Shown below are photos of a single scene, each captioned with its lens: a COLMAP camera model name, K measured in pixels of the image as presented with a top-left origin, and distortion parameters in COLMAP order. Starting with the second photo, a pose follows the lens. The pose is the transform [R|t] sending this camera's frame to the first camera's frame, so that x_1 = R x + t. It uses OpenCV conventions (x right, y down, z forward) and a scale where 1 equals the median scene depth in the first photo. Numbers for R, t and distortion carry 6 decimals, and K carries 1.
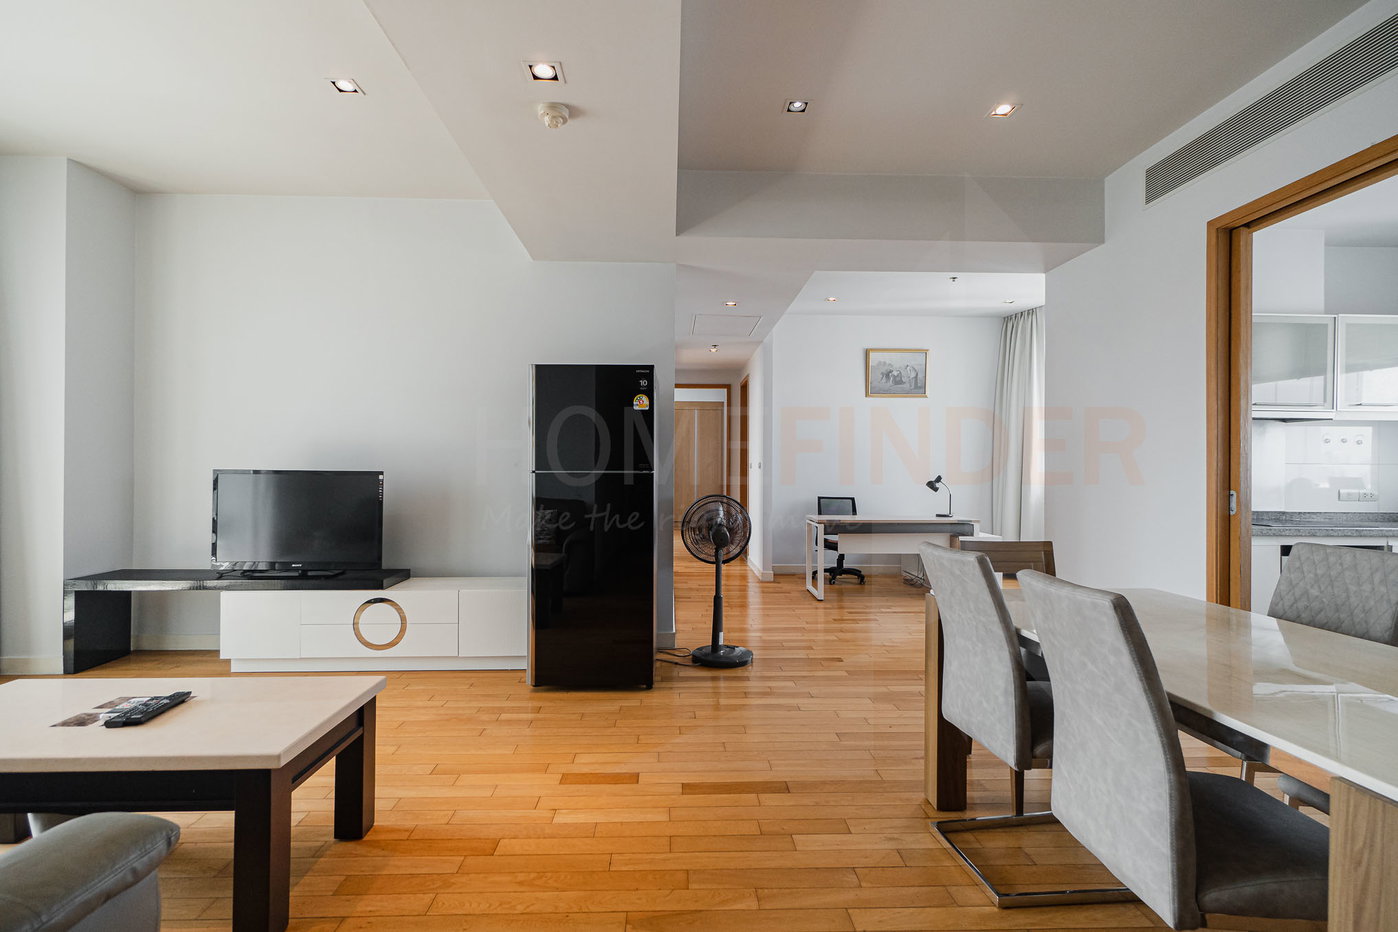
lens RADIAL K [[630.5, 0, 695.7], [0, 630.5, 469.7], [0, 0, 1]] dist [0.002342, 0.000062]
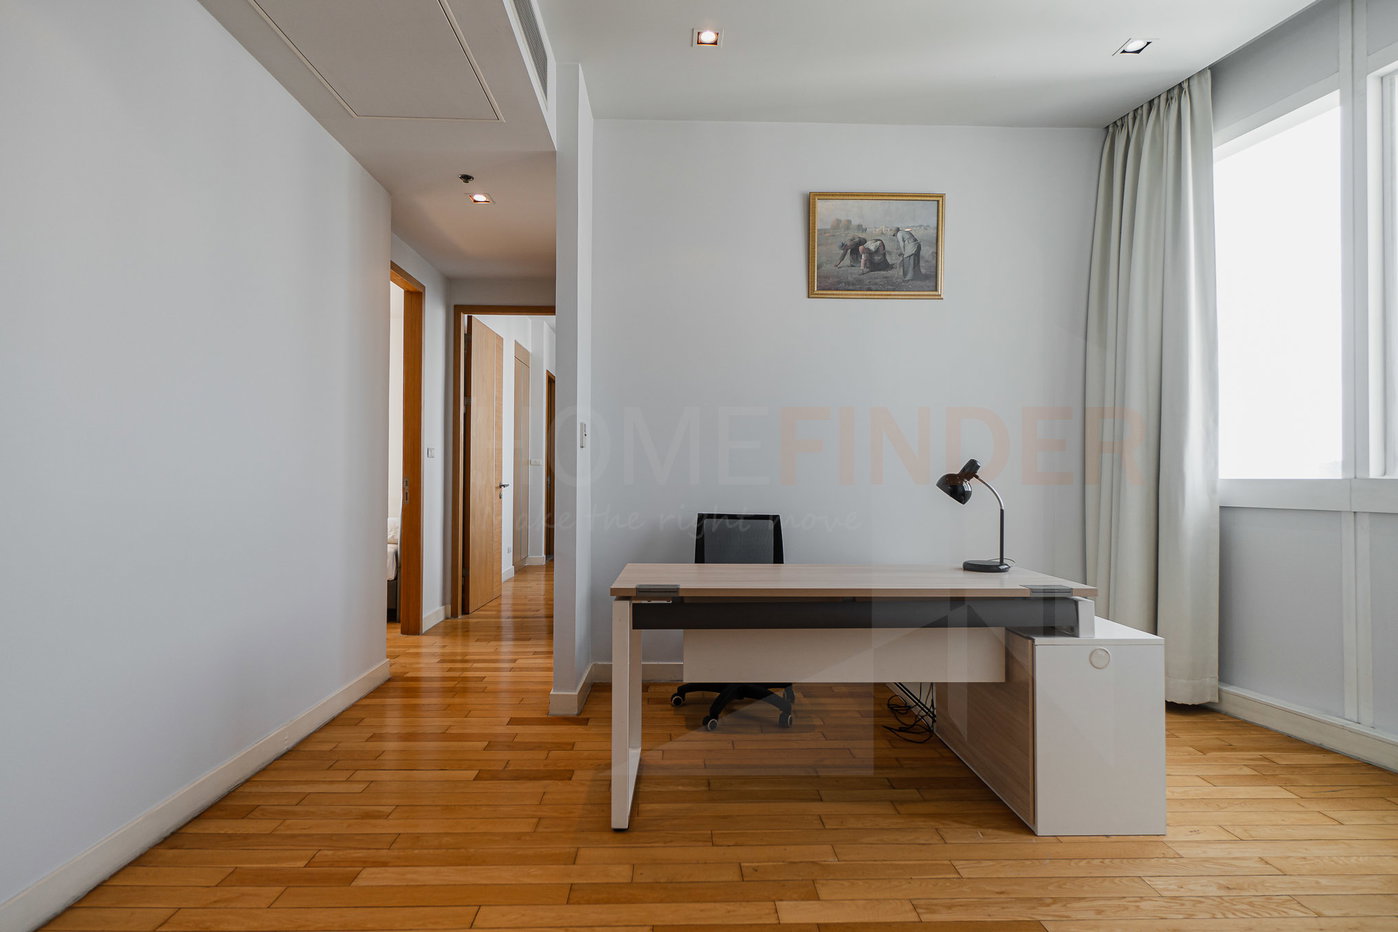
lens RADIAL K [[651.9, 0, 699.7], [0, 651.9, 469.4], [0, 0, 1]] dist [-0.000442, 0.000264]
pose [[0.999837, -0.005477, -0.017187, 0.198268], [0.005225, 0.999879, -0.014670, 0.017376], [0.017265, 0.014578, 0.999745, 0.523947]]
